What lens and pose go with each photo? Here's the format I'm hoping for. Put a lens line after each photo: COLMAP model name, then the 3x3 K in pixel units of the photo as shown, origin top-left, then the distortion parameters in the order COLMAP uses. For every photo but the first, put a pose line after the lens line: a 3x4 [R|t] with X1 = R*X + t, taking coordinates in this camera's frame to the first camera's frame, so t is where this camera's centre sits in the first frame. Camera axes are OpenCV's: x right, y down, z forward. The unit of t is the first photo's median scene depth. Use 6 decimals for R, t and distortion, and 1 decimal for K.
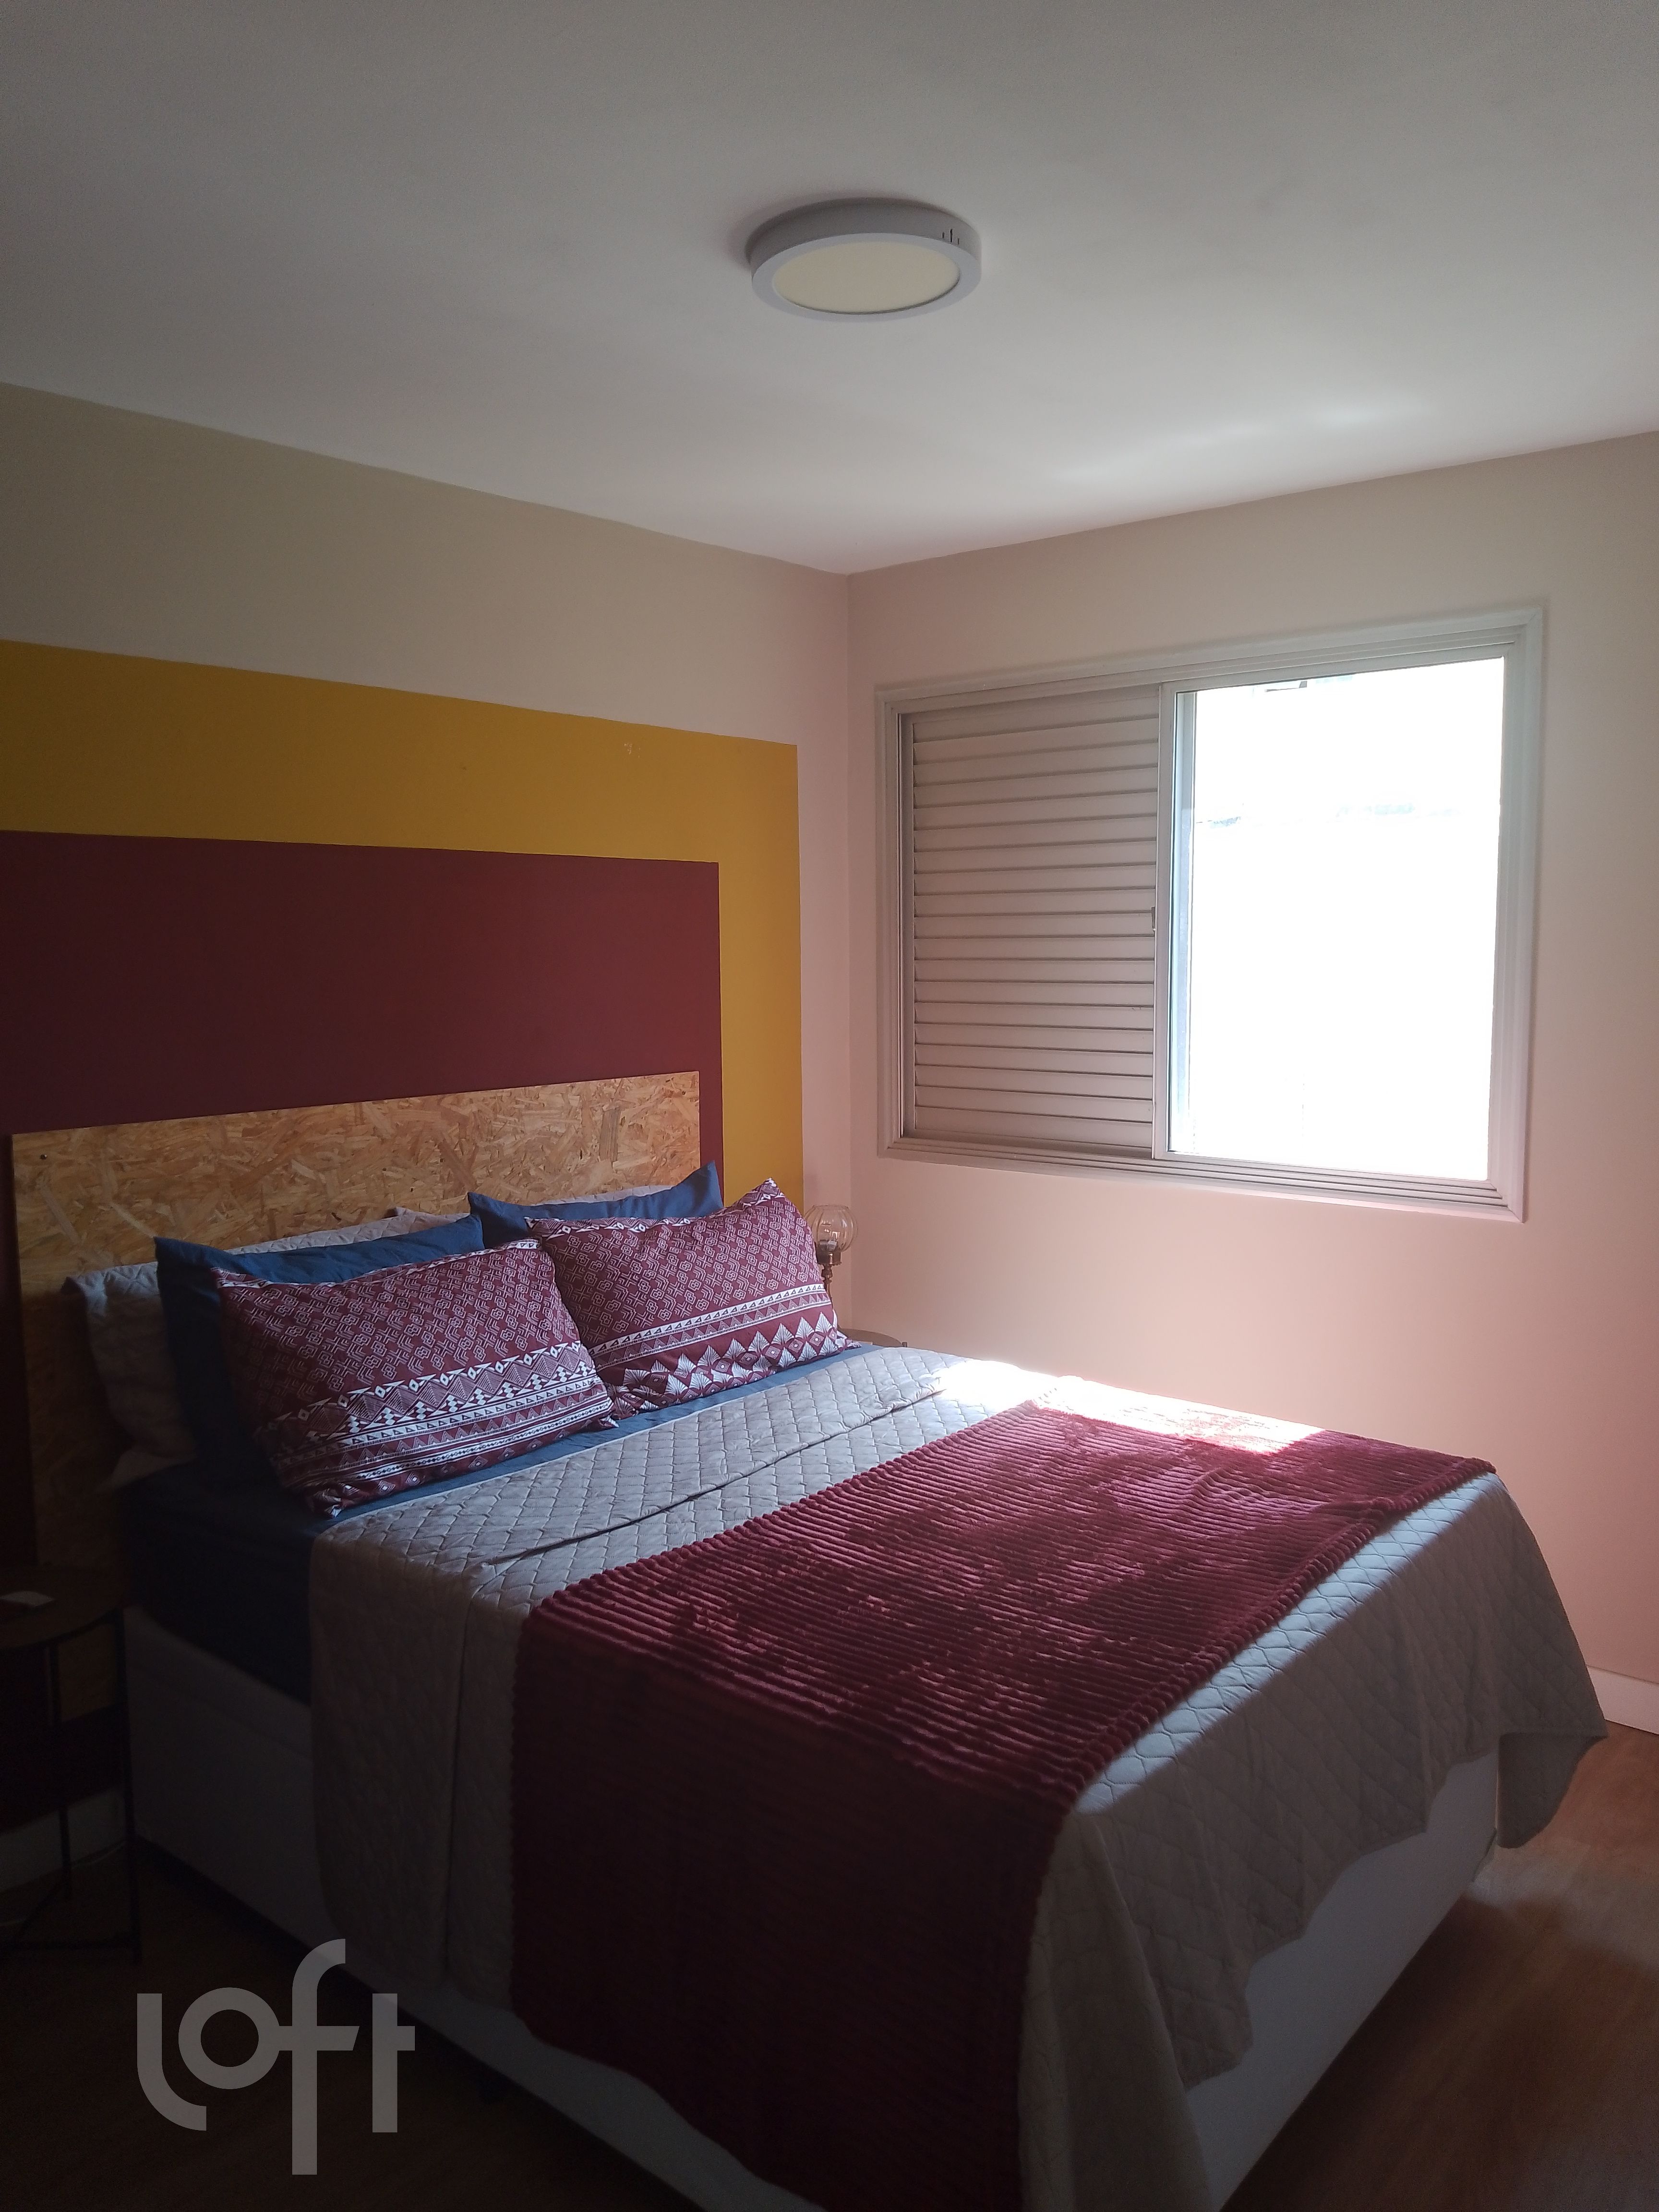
lens RADIAL K [[1640.1, 0, 829.5], [0, 1640.1, 1106.0], [0, 0, 1]] dist [0.031315, -0.044953]
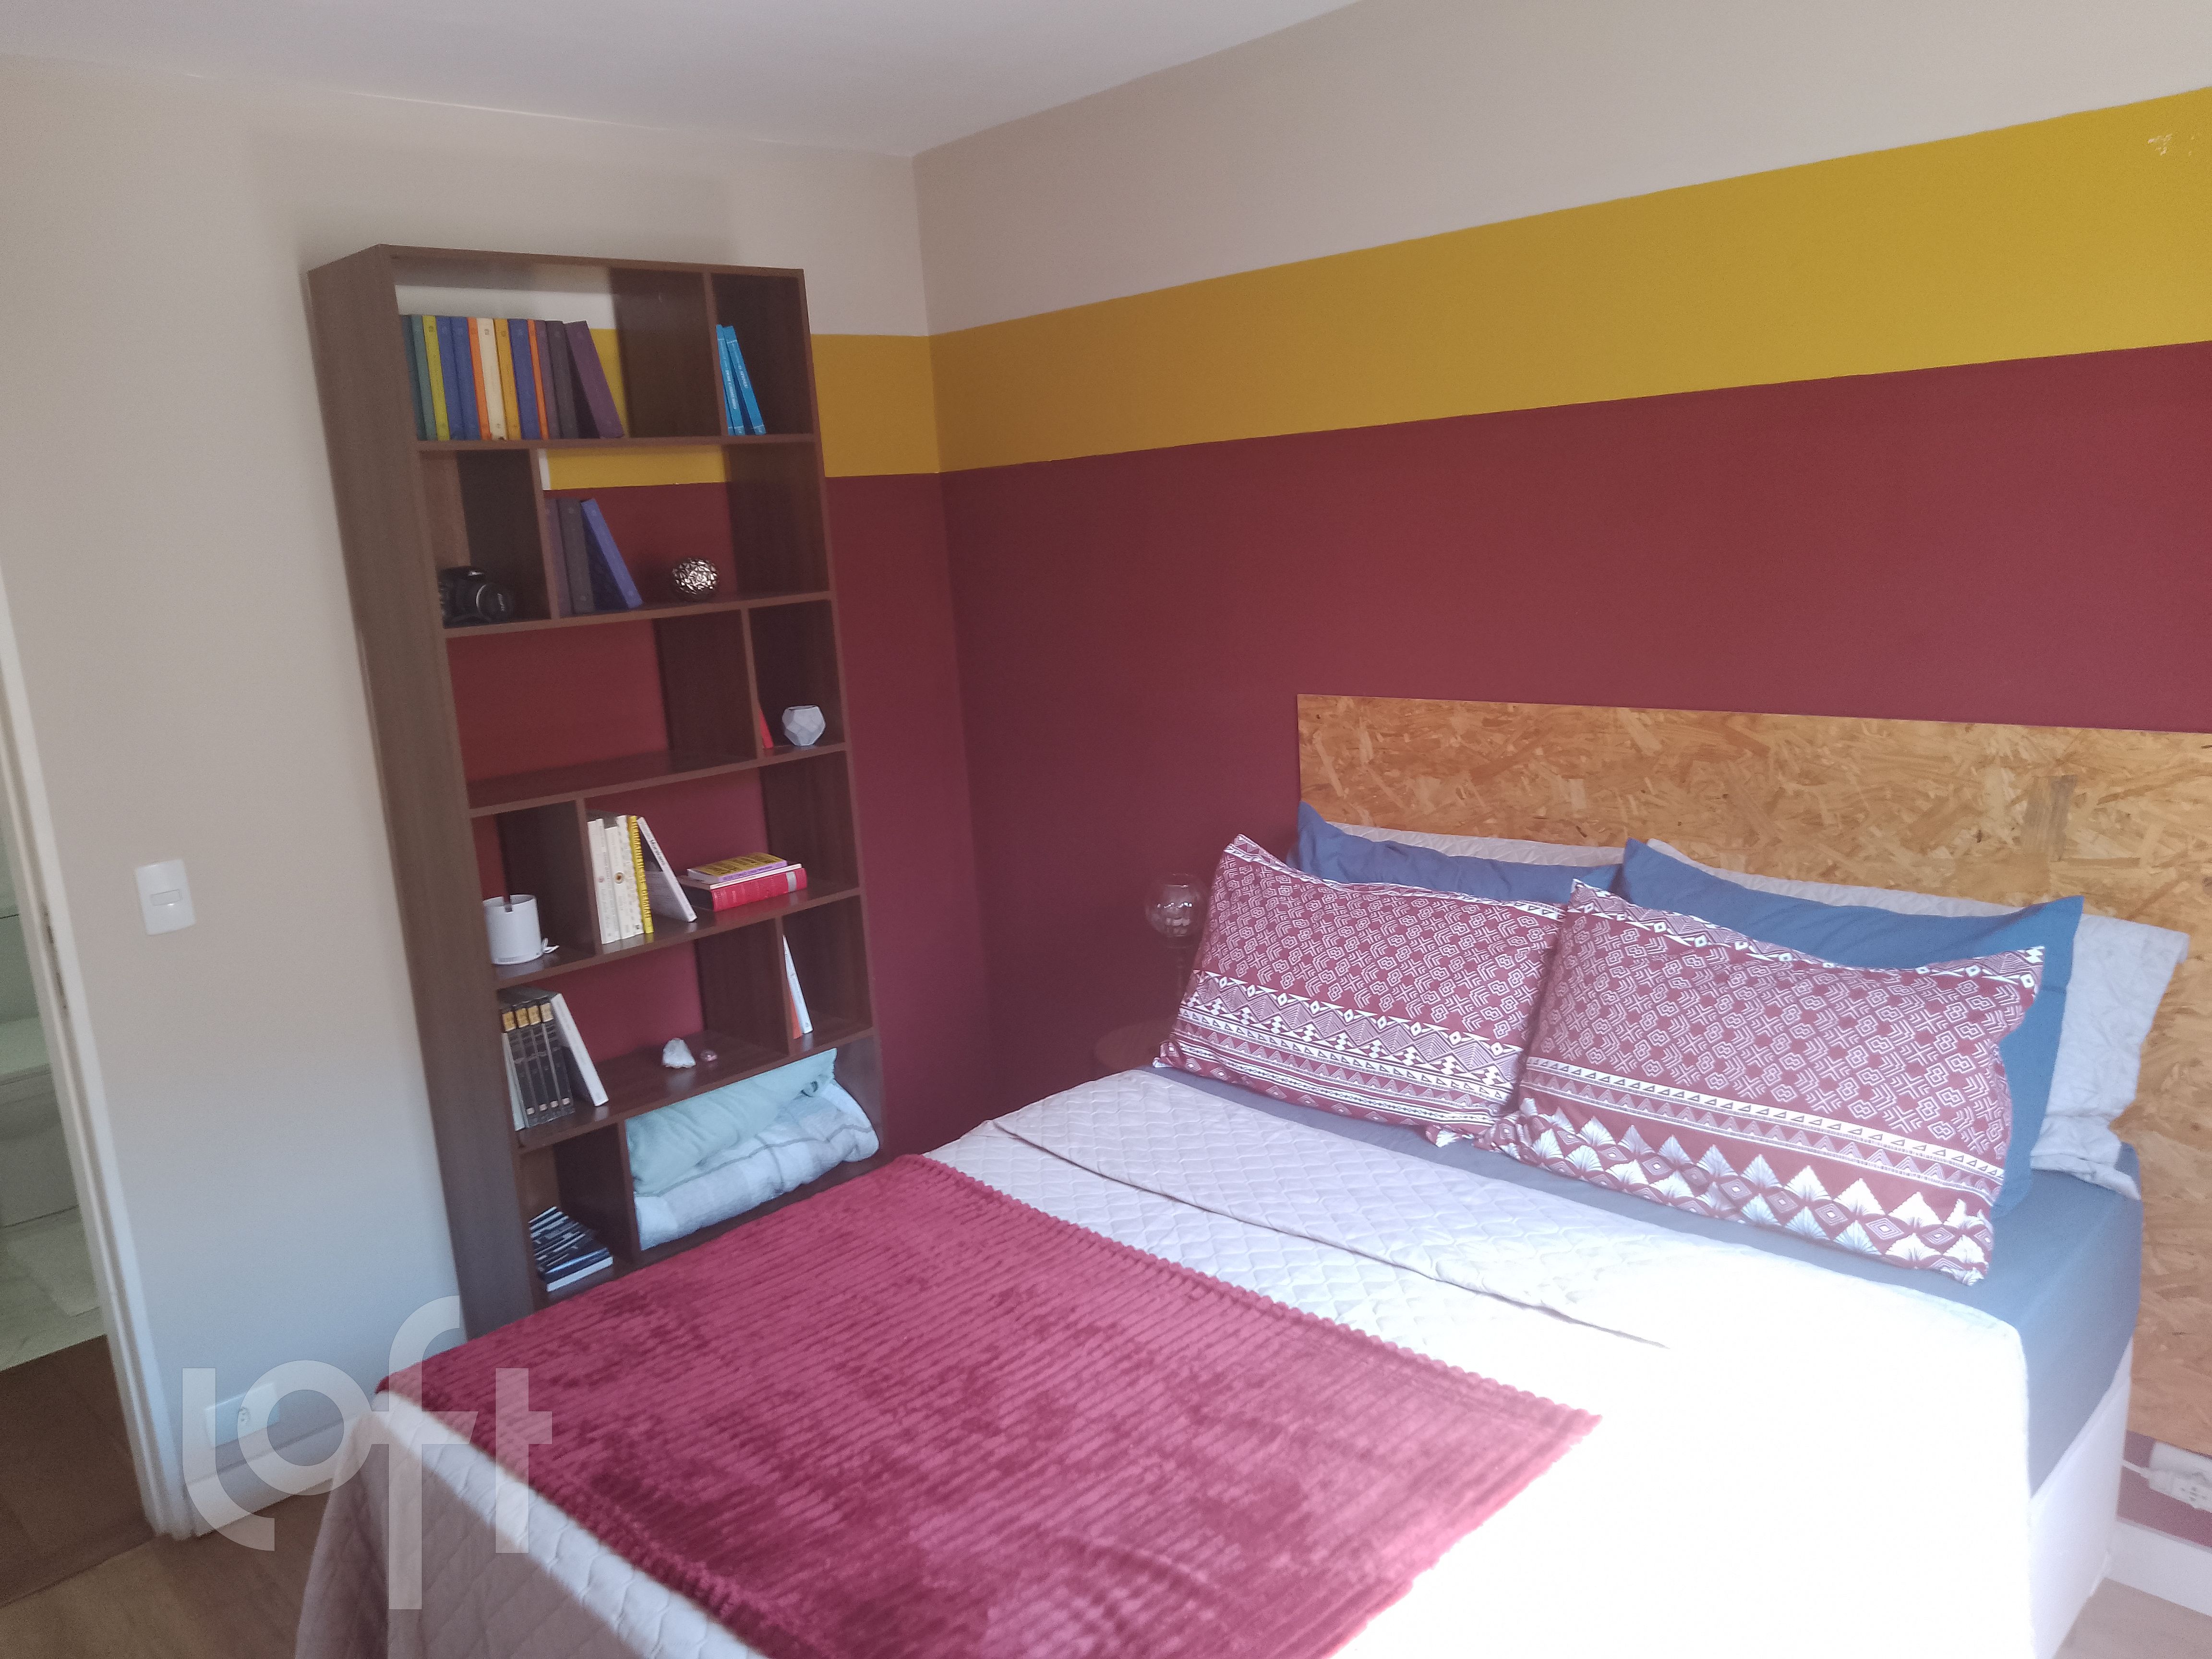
lens RADIAL K [[1640.1, 0, 1106.0], [0, 1640.1, 829.5], [0, 0, 1]] dist [0.031315, -0.044953]
pose [[-0.113579, 0.206039, -0.971930, 0.627820], [-0.033266, 0.976923, 0.210985, -0.119627], [0.992972, 0.056296, -0.104104, 0.886586]]
